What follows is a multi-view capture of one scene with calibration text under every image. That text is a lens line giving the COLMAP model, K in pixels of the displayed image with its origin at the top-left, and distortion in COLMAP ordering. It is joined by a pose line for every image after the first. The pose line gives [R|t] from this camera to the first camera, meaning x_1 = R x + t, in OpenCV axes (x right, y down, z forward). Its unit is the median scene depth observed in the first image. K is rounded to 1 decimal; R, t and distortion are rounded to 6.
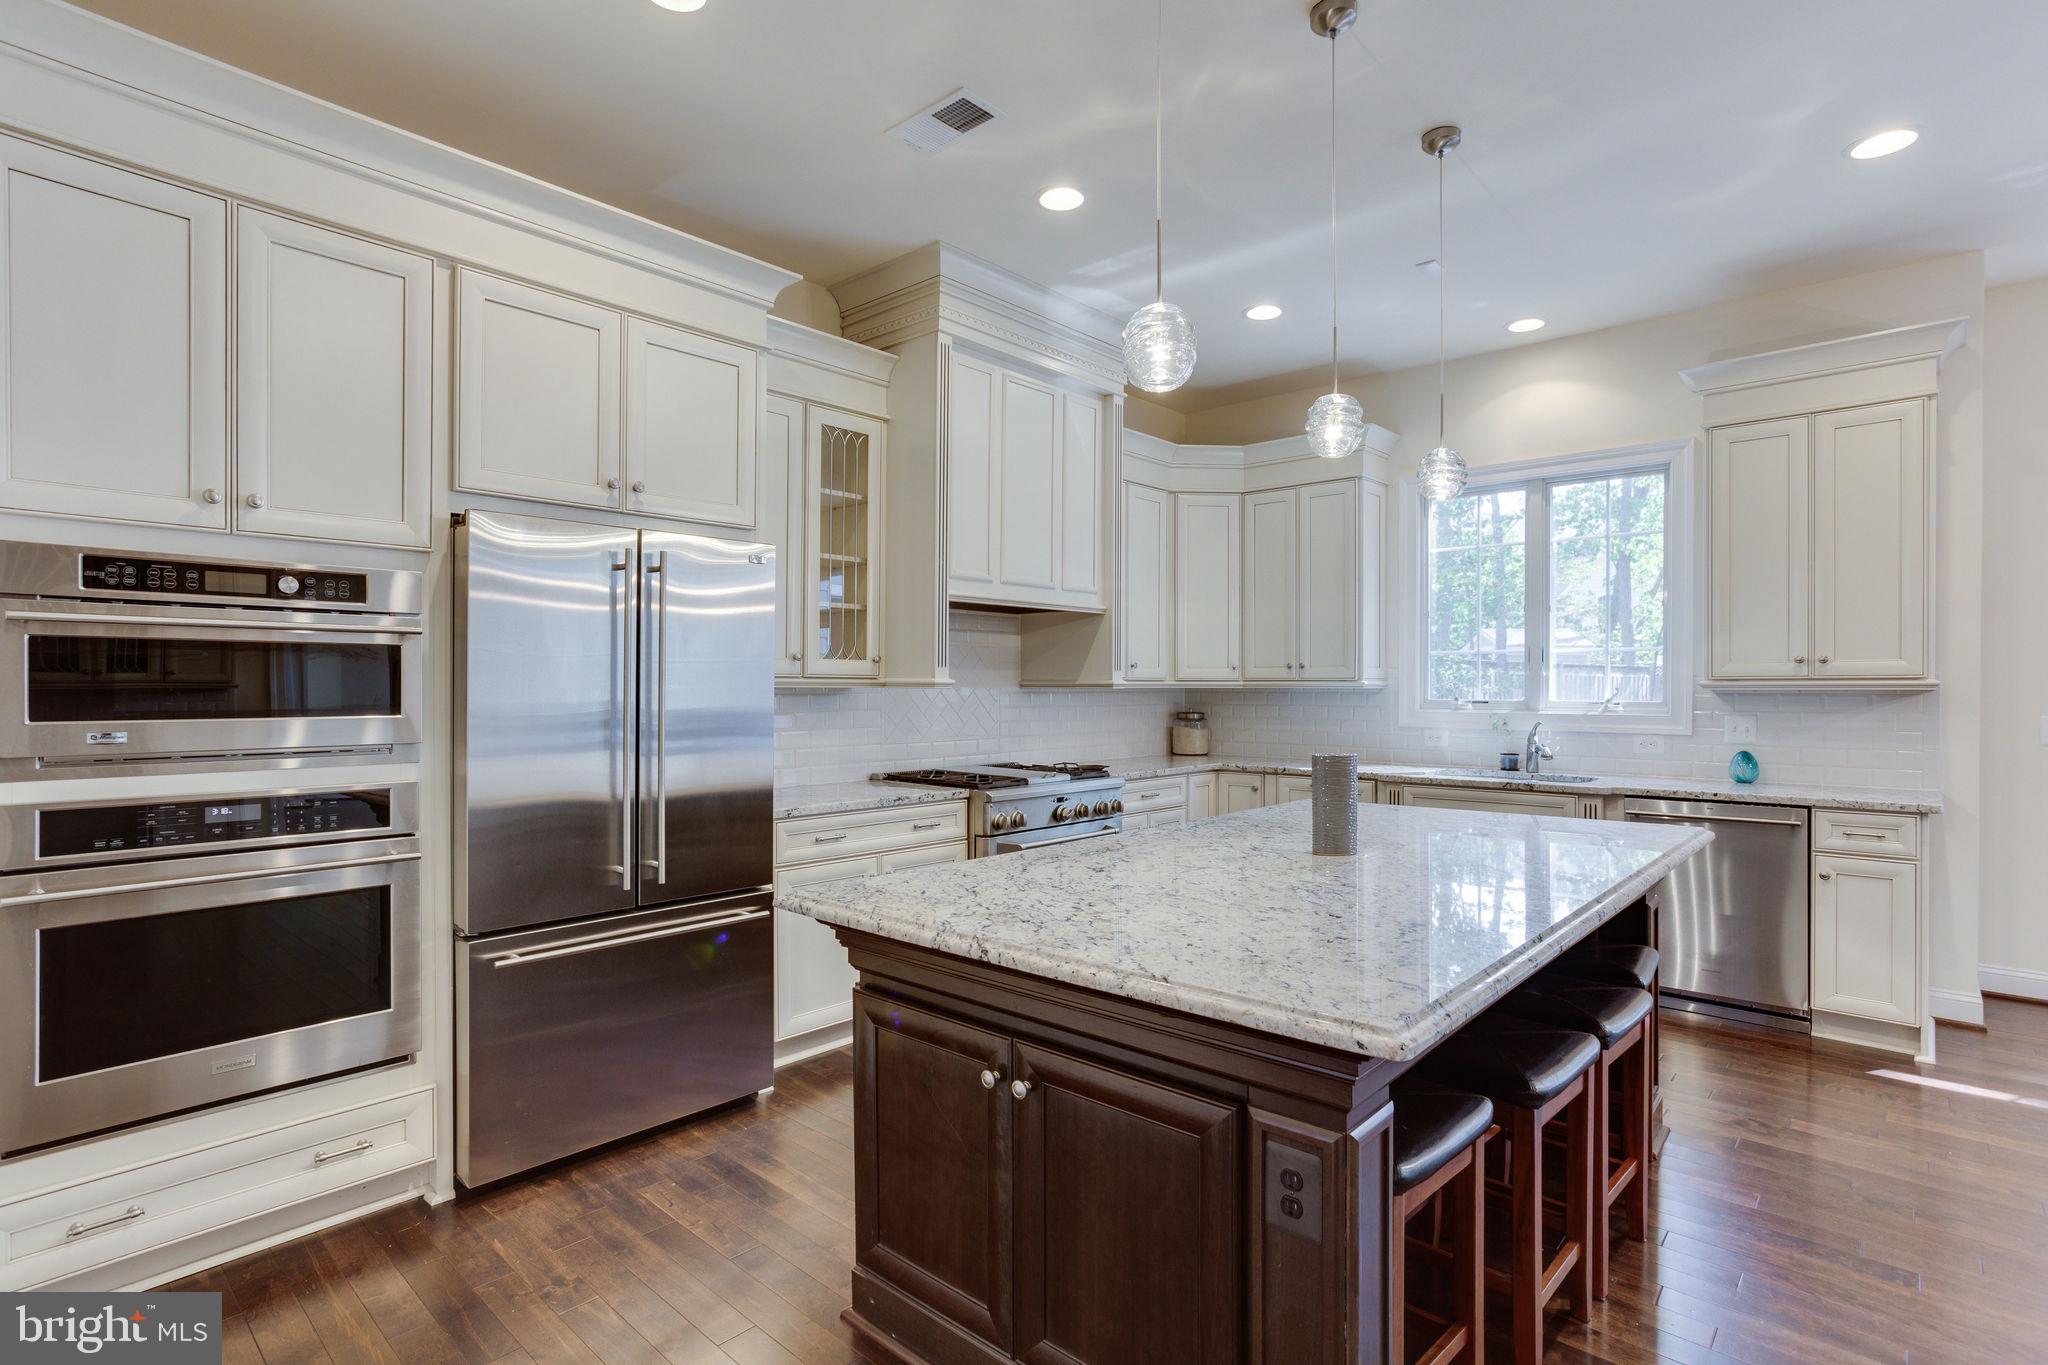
lens RADIAL K [[1010.3, 0, 1031.0], [0, 1010.3, 680.9], [0, 0, 1]] dist [-0.001863, 0.001746]
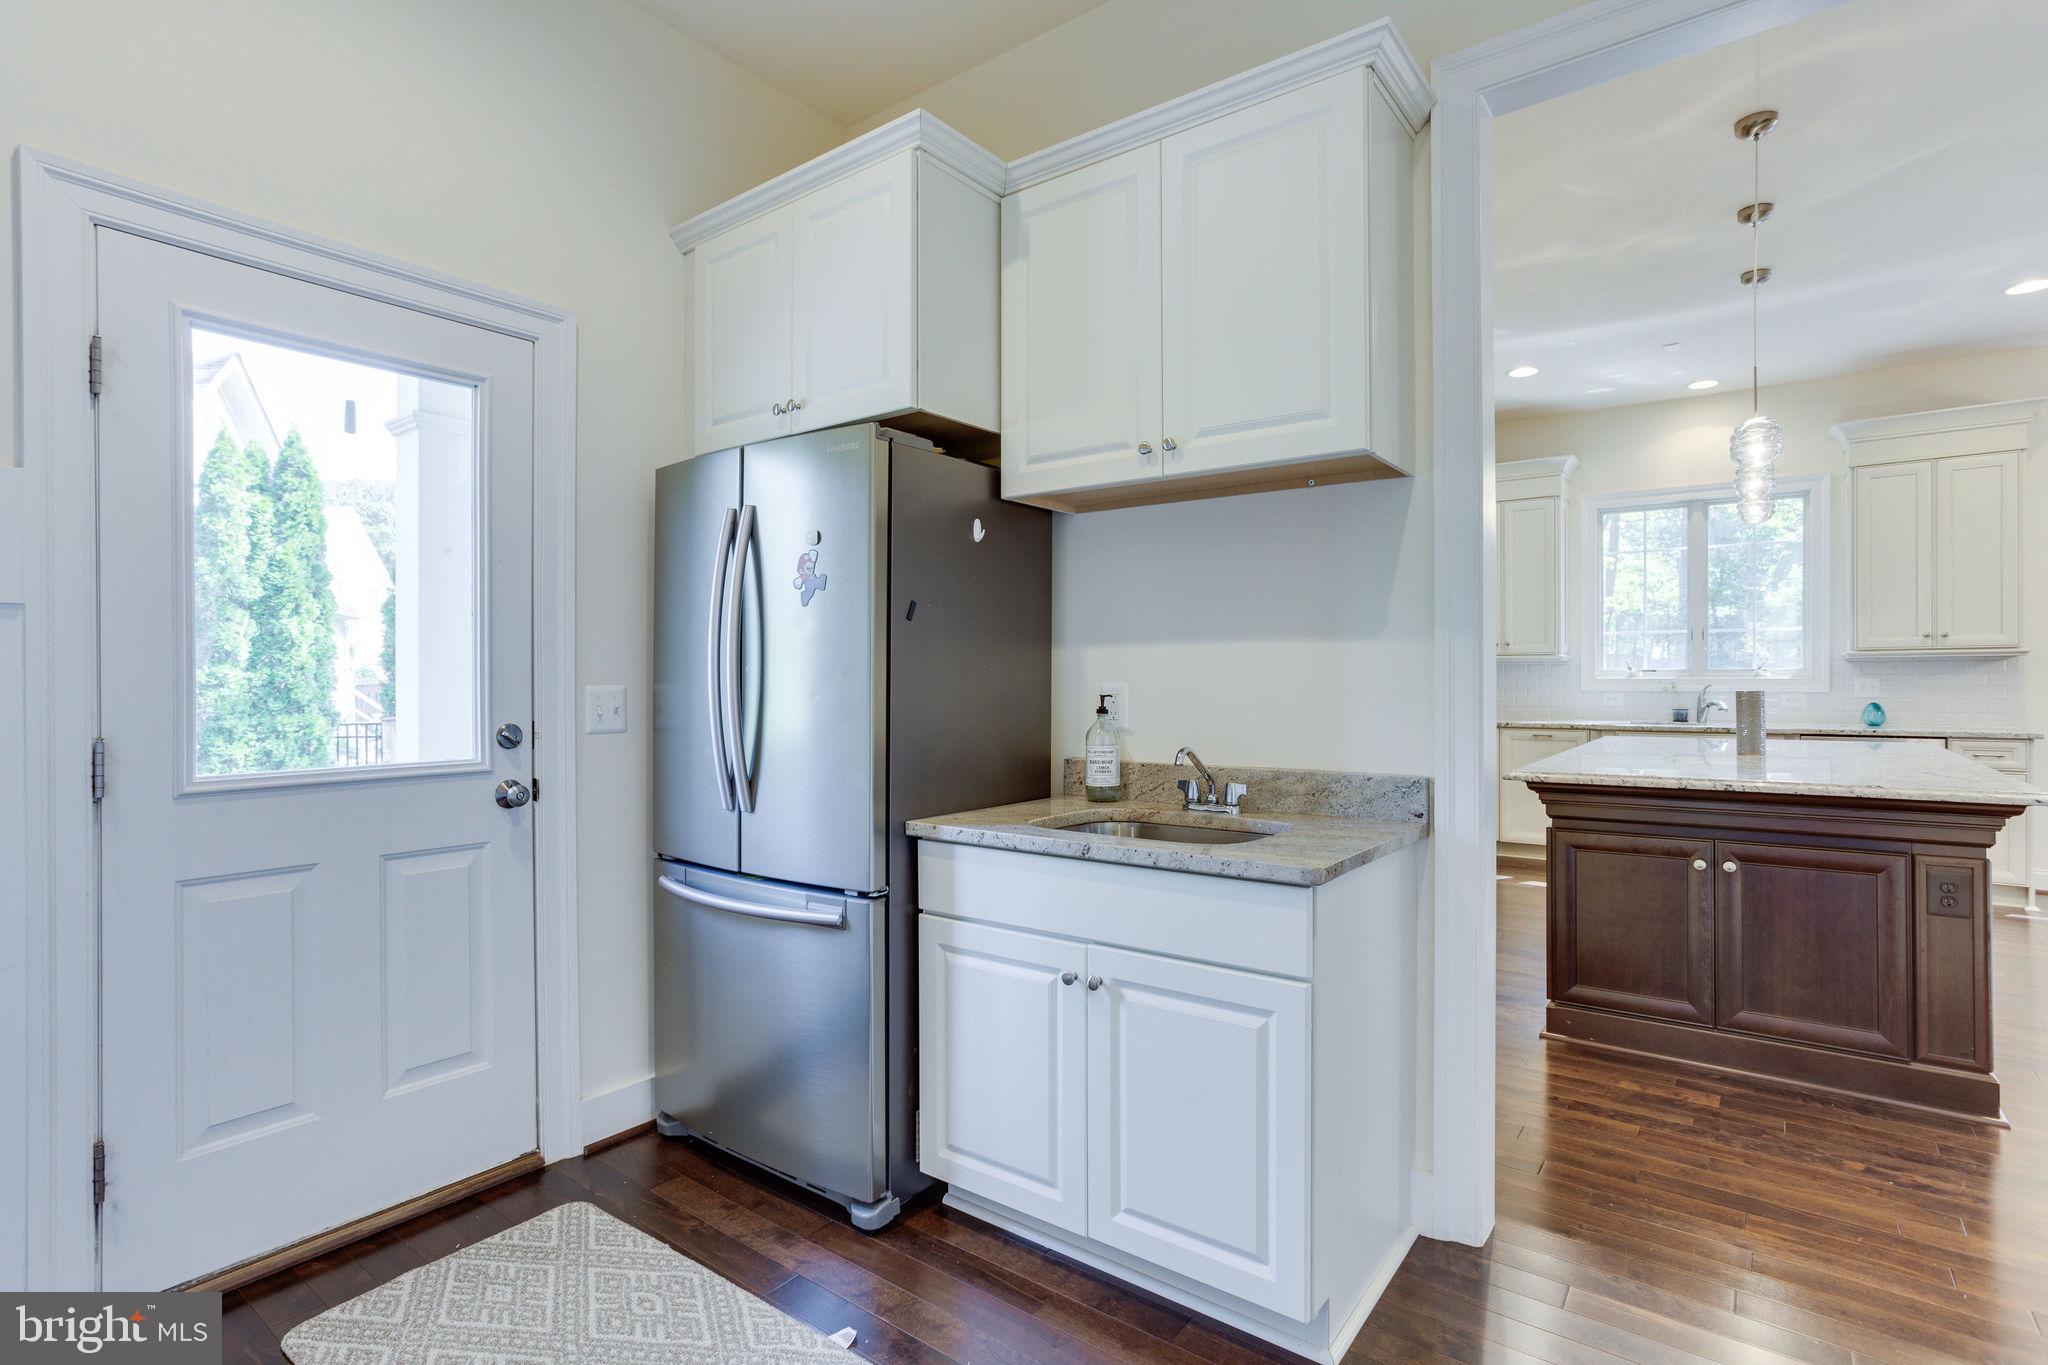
lens RADIAL K [[1010.3, 0, 1015.7], [0, 1010.3, 674.3], [0, 0, 1]] dist [-0.001863, 0.001746]
pose [[0.996252, -0.004553, 0.086383, -0.608947], [0.004493, 0.999990, 0.000891, 0.026355], [-0.086386, -0.000500, 0.996262, -0.280843]]
